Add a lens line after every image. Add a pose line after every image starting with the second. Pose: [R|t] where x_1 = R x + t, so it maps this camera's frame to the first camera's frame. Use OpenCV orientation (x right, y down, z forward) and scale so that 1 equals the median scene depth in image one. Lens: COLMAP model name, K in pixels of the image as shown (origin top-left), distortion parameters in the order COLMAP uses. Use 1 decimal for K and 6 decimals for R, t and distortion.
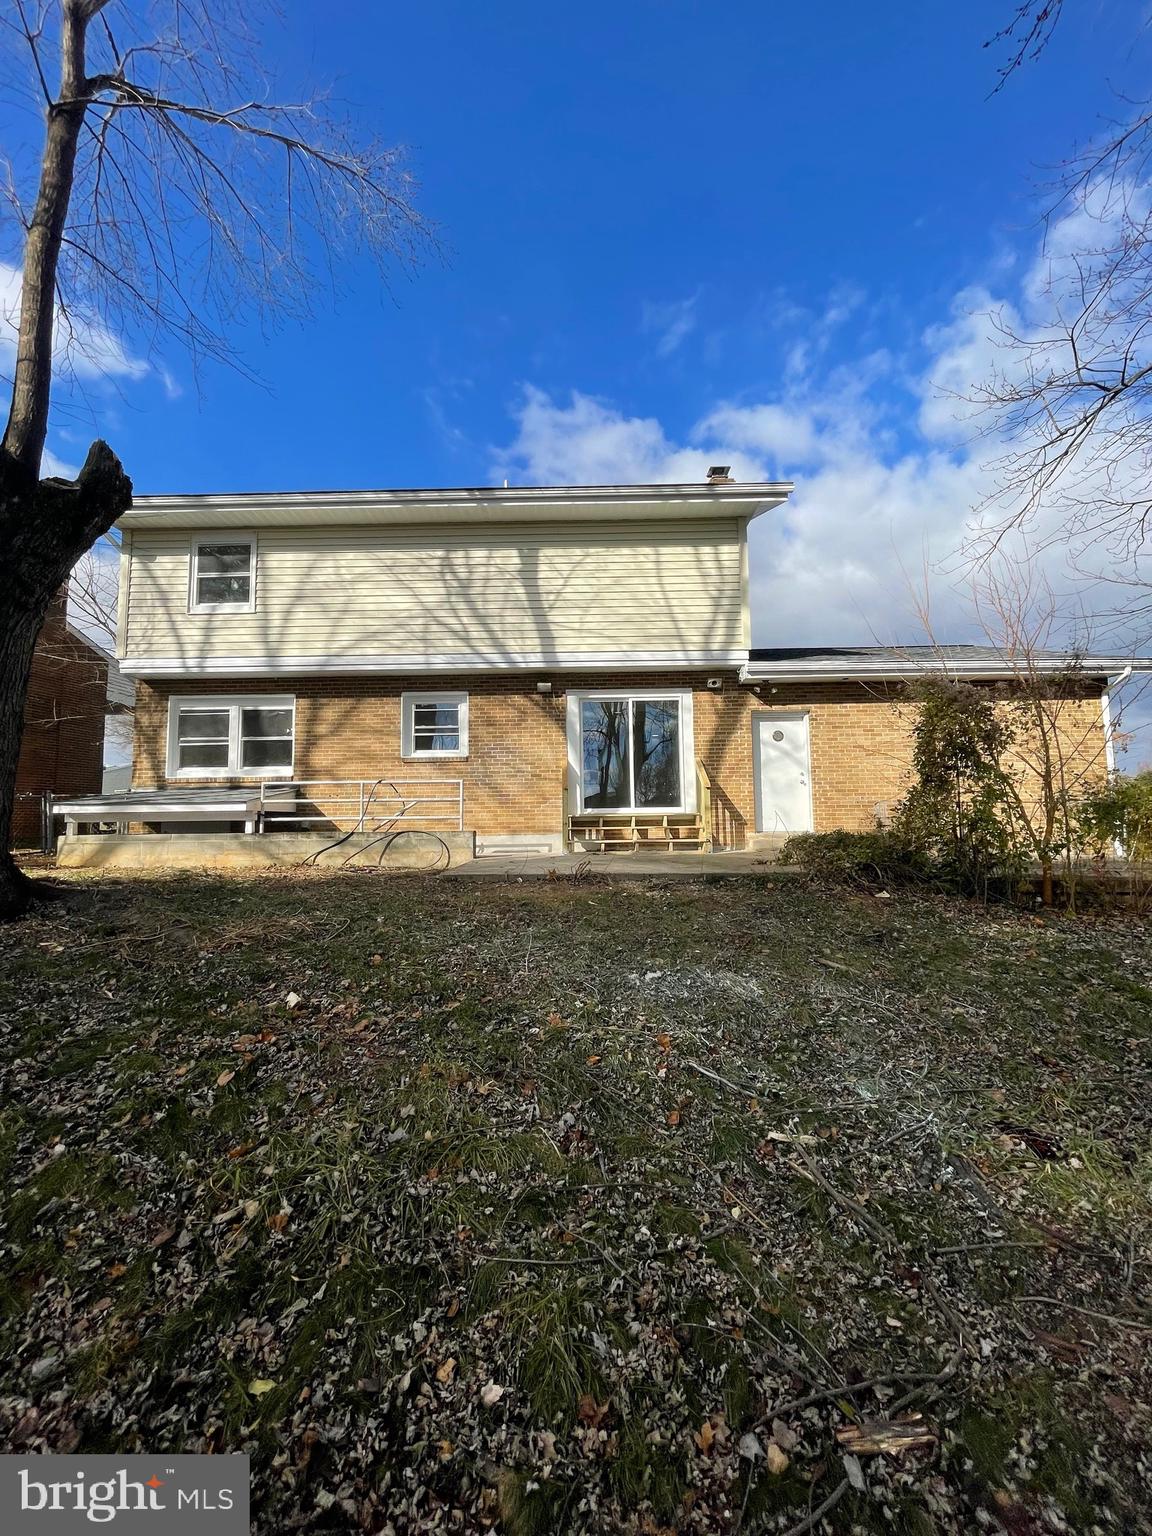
lens RADIAL K [[629.8, 0, 575.3], [0, 629.8, 764.5], [0, 0, 1]] dist [-0.002252, 0.000412]
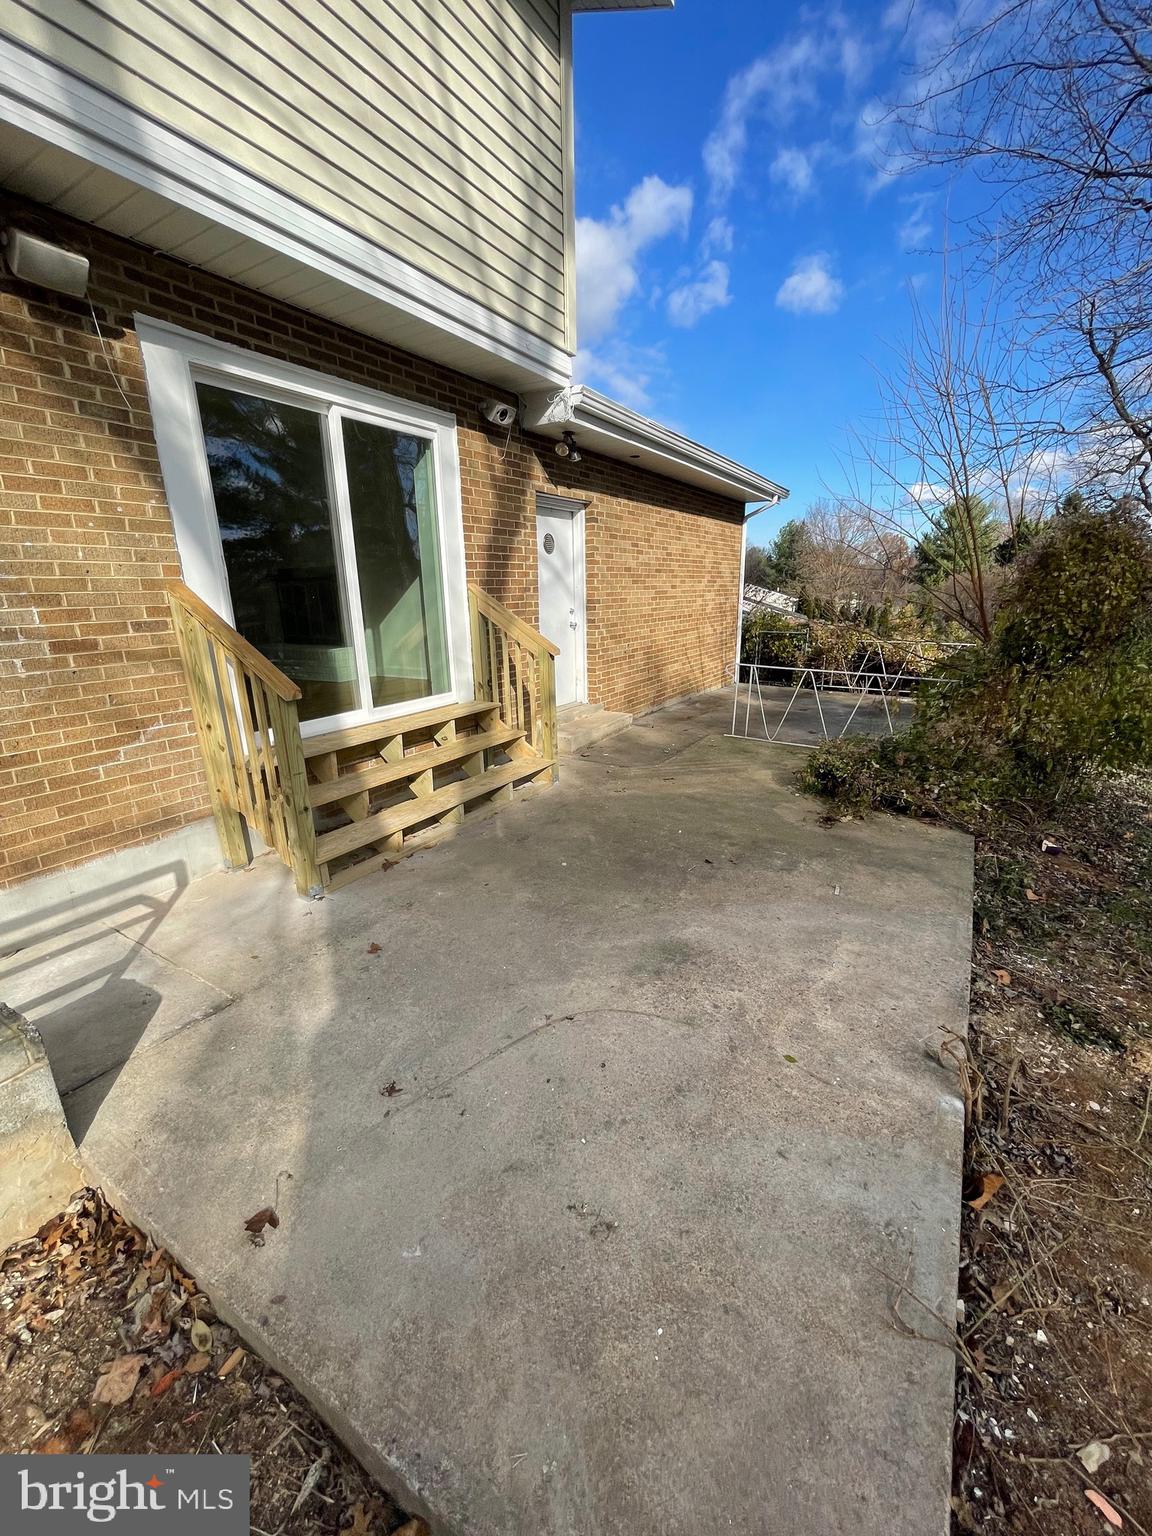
lens RADIAL K [[629.8, 0, 583.8], [0, 629.8, 768.2], [0, 0, 1]] dist [-0.002252, 0.000412]
pose [[0.497952, -0.235398, 0.834645, -0.191687], [-0.069166, 0.948608, 0.308804, -0.031051], [-0.864442, -0.211498, 0.456079, 0.685544]]
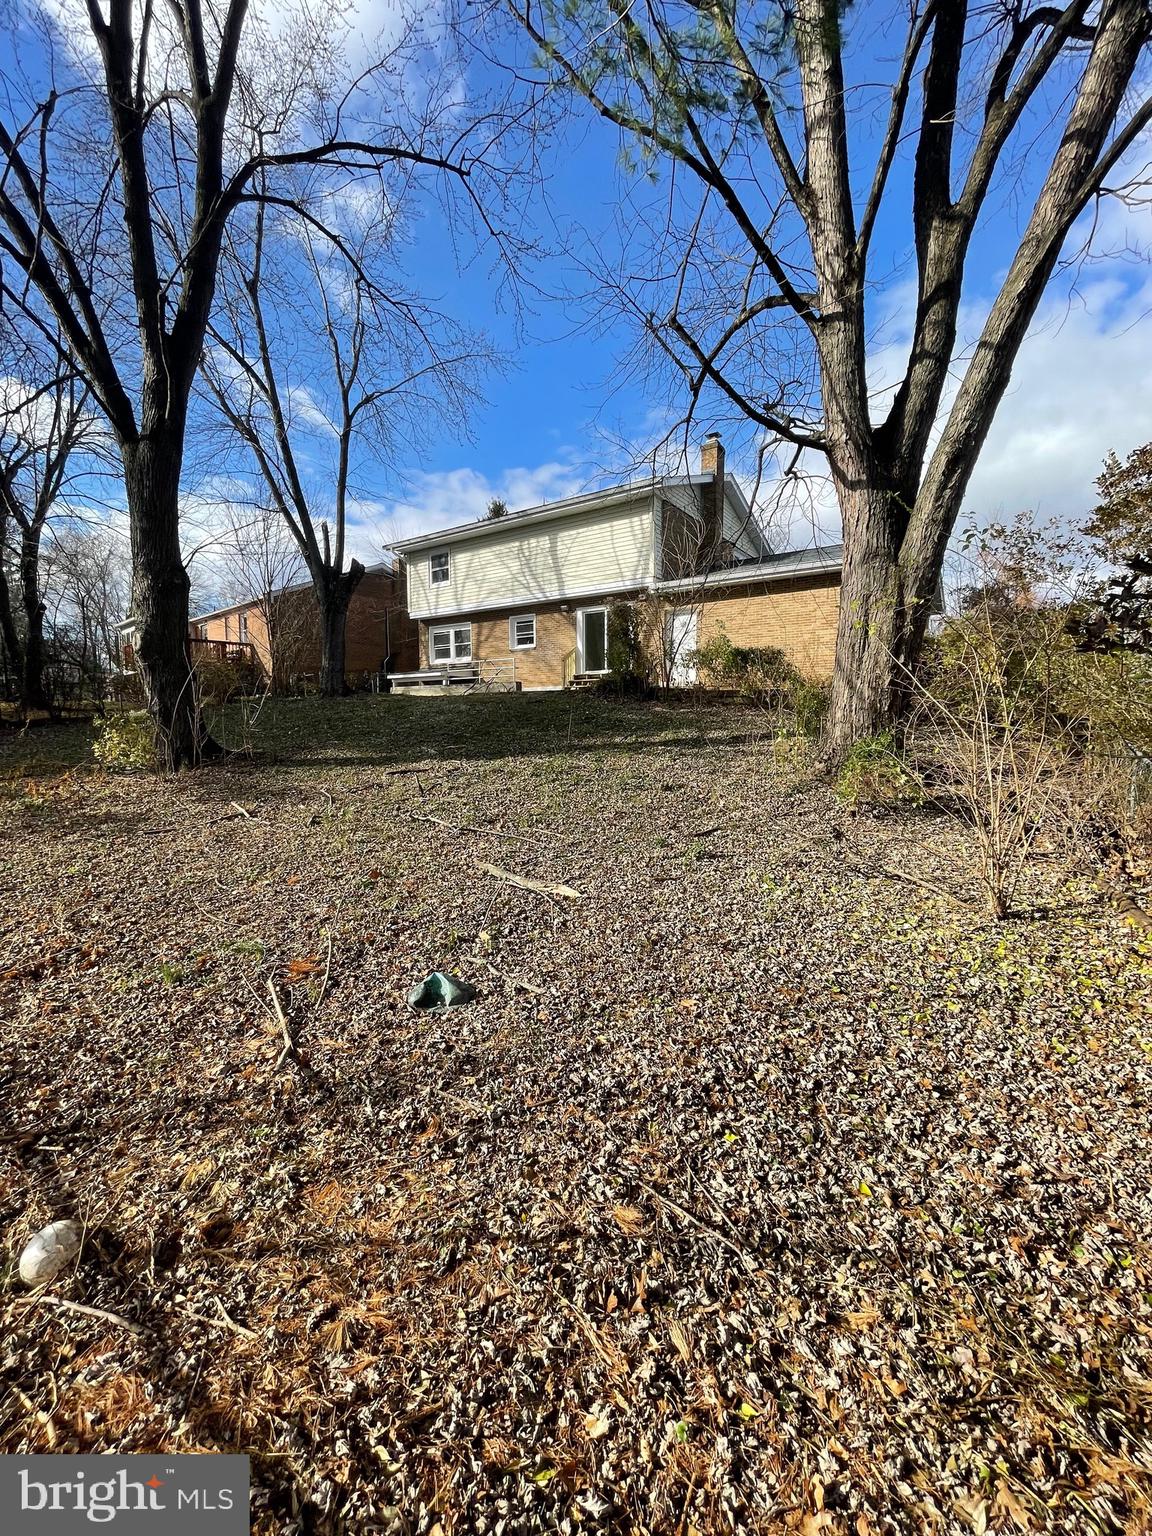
lens RADIAL K [[629.8, 0, 580.2], [0, 629.8, 767.6], [0, 0, 1]] dist [-0.002252, 0.000412]
pose [[0.836777, 0.047144, -0.545511, 1.069338], [0.048871, 0.985880, 0.160166, 0.052842], [0.545359, -0.160683, 0.822657, -0.641834]]
